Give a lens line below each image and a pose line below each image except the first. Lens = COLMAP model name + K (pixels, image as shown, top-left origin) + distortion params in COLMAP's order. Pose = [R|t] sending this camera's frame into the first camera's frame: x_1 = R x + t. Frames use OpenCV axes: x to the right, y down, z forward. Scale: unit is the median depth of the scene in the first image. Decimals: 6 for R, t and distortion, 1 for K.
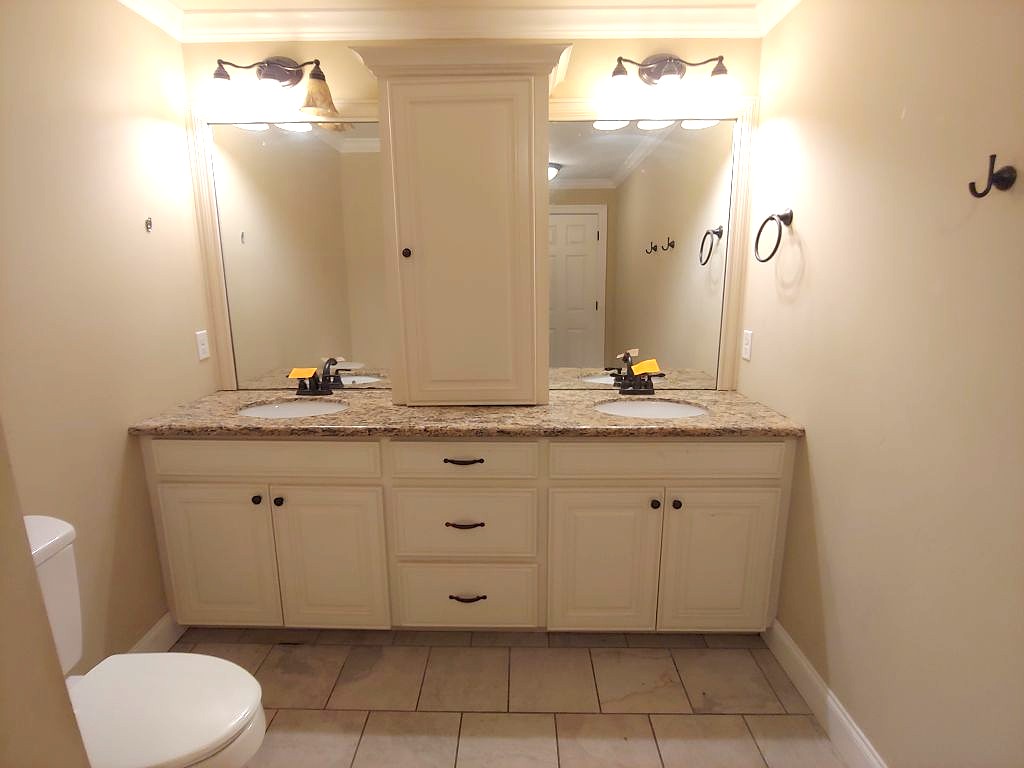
lens RADIAL K [[520.5, 0, 511.8], [0, 520.5, 385.0], [0, 0, 1]] dist [-0.017835, -0.000337]
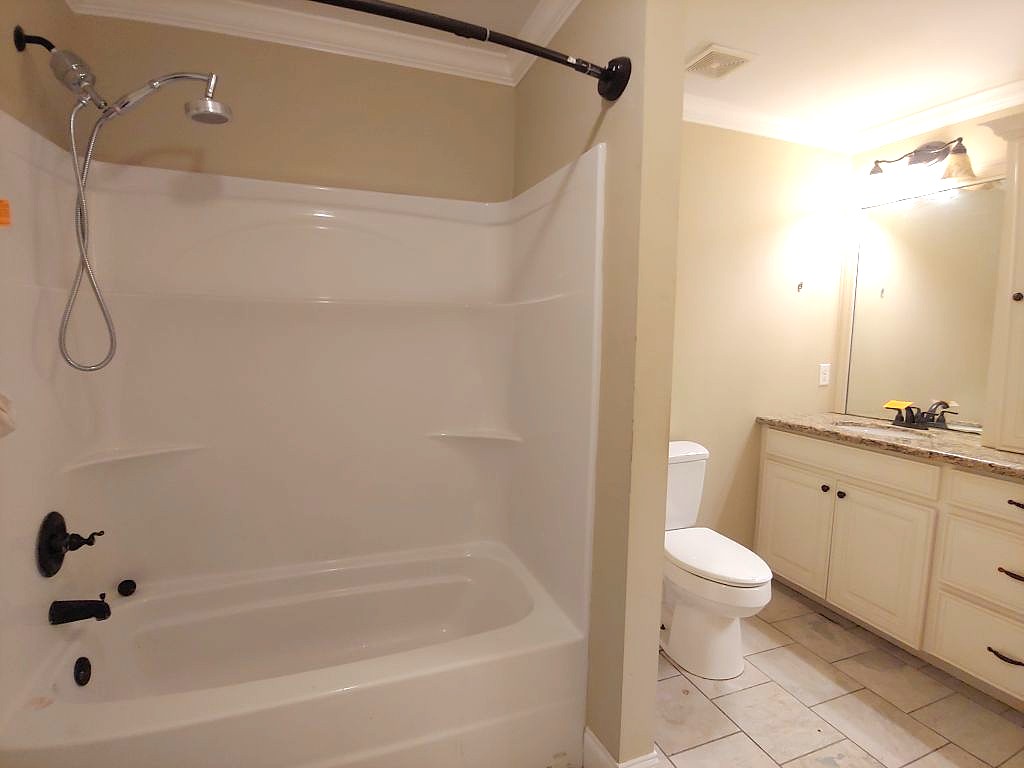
lens RADIAL K [[520.5, 0, 510.0], [0, 520.5, 389.0], [0, 0, 1]] dist [-0.017835, -0.000337]
pose [[0.365760, 0.105271, -0.924737, 0.381735], [-0.215396, 0.976182, 0.025932, 0.112083], [0.905442, 0.189700, 0.379723, -0.251186]]
